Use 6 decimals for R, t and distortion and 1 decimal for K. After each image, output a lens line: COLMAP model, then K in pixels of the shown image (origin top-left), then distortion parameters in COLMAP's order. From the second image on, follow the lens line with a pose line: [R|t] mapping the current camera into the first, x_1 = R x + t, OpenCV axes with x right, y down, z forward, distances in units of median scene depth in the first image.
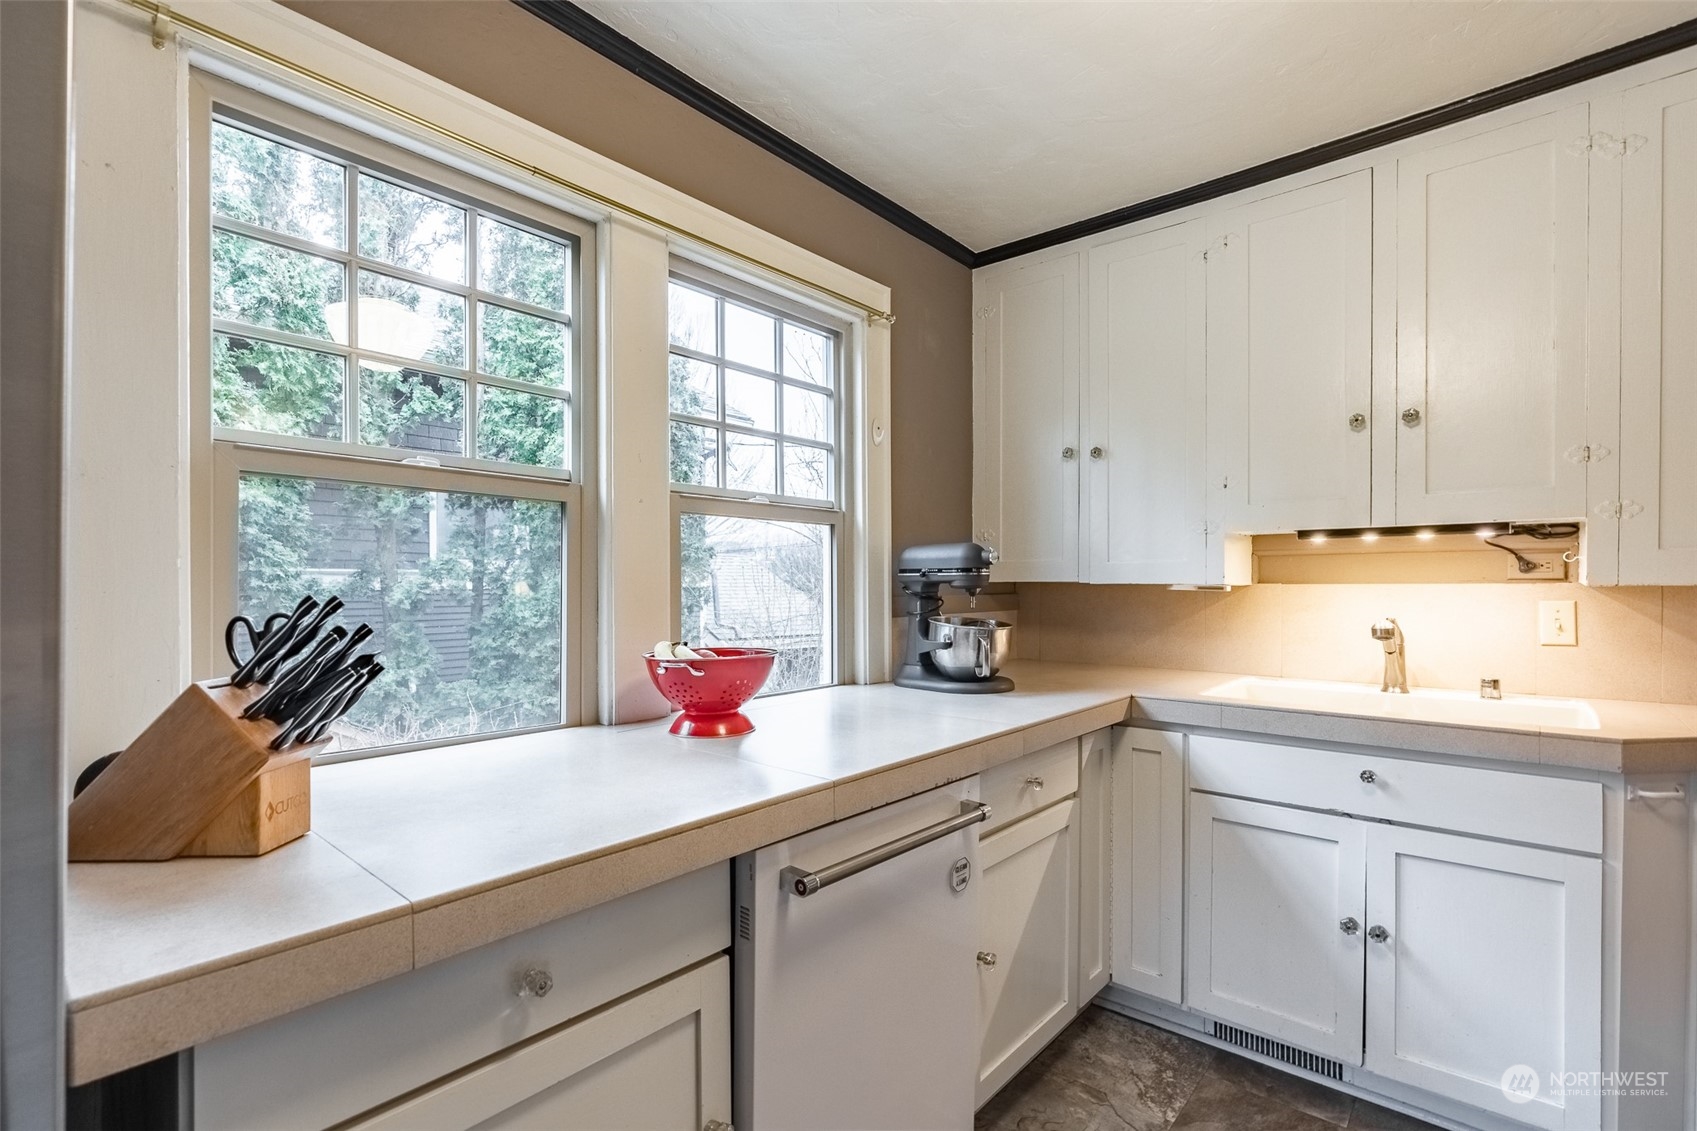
lens RADIAL K [[786.1, 0, 816.6], [0, 786.1, 587.1], [0, 0, 1]] dist [-0.009776, 0.003496]
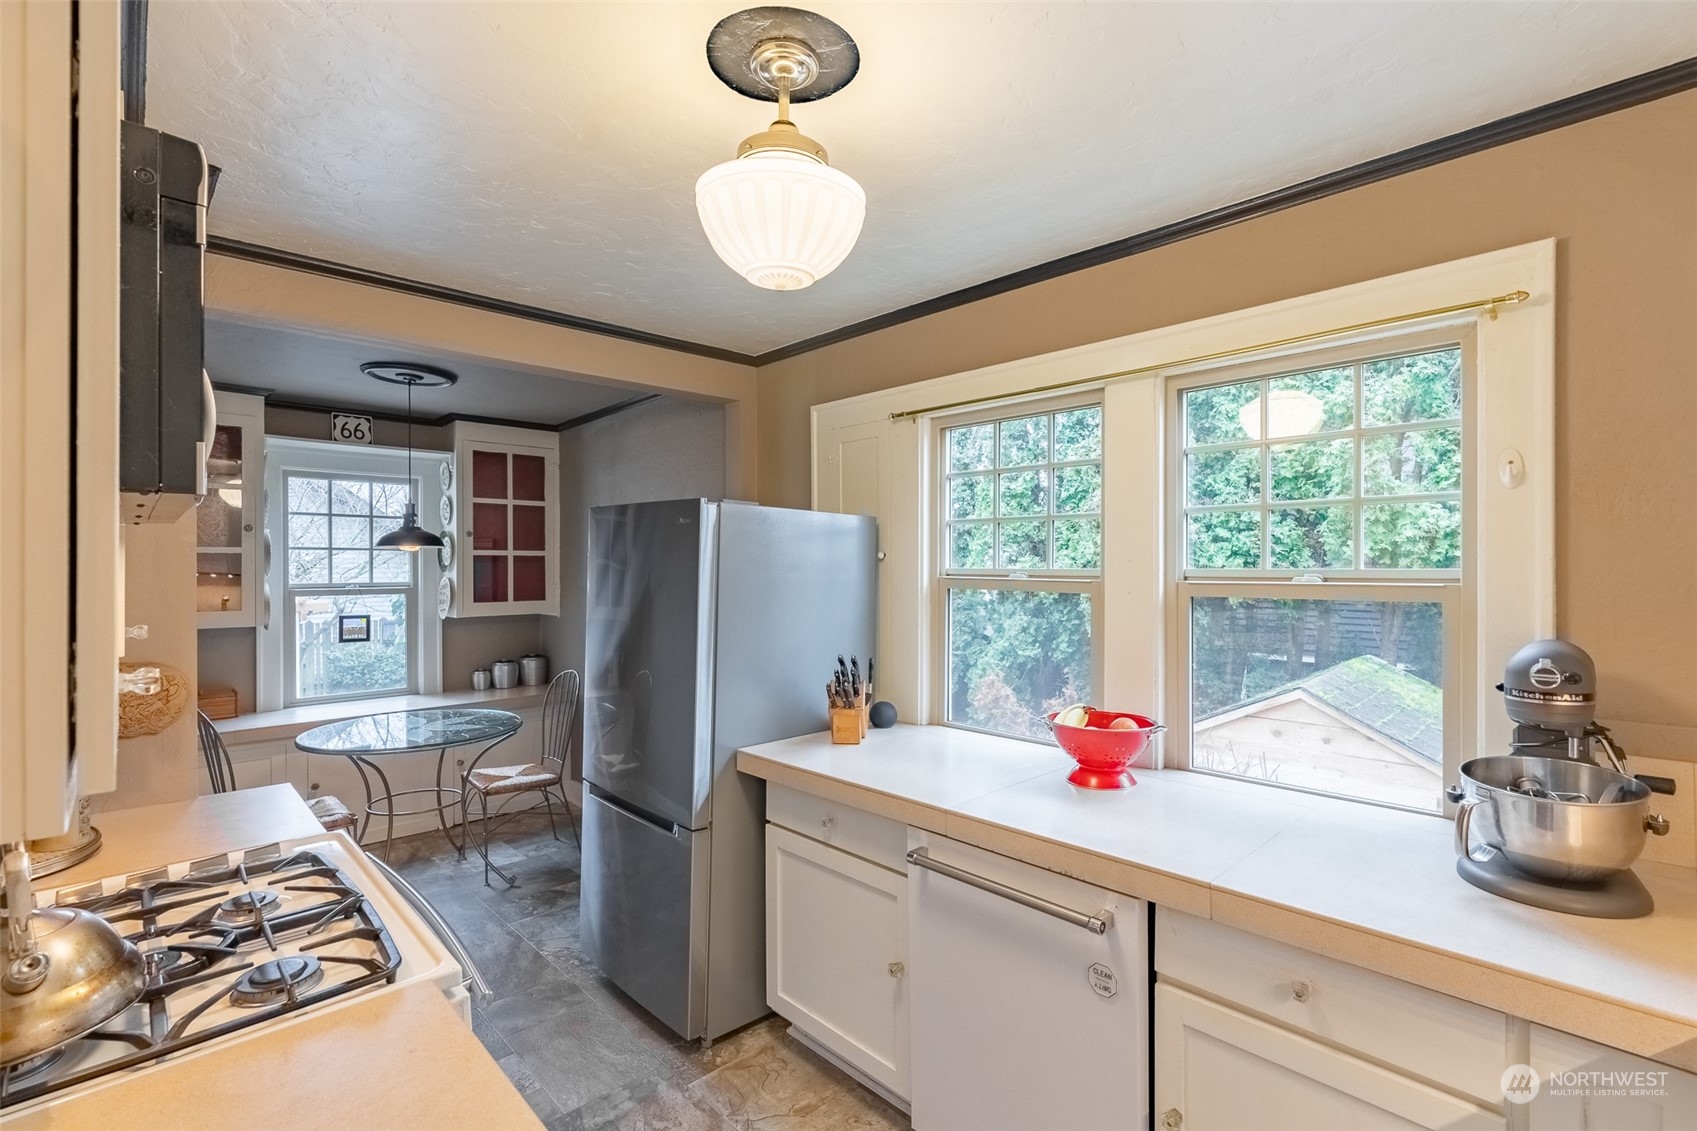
lens RADIAL K [[786.1, 0, 844.1], [0, 786.1, 566.2], [0, 0, 1]] dist [-0.009776, 0.003496]
pose [[-0.082955, 0.002336, -0.996551, 0.934330], [-0.004818, 0.999985, 0.002745, -0.132786], [0.996542, 0.005029, -0.082942, 0.566401]]
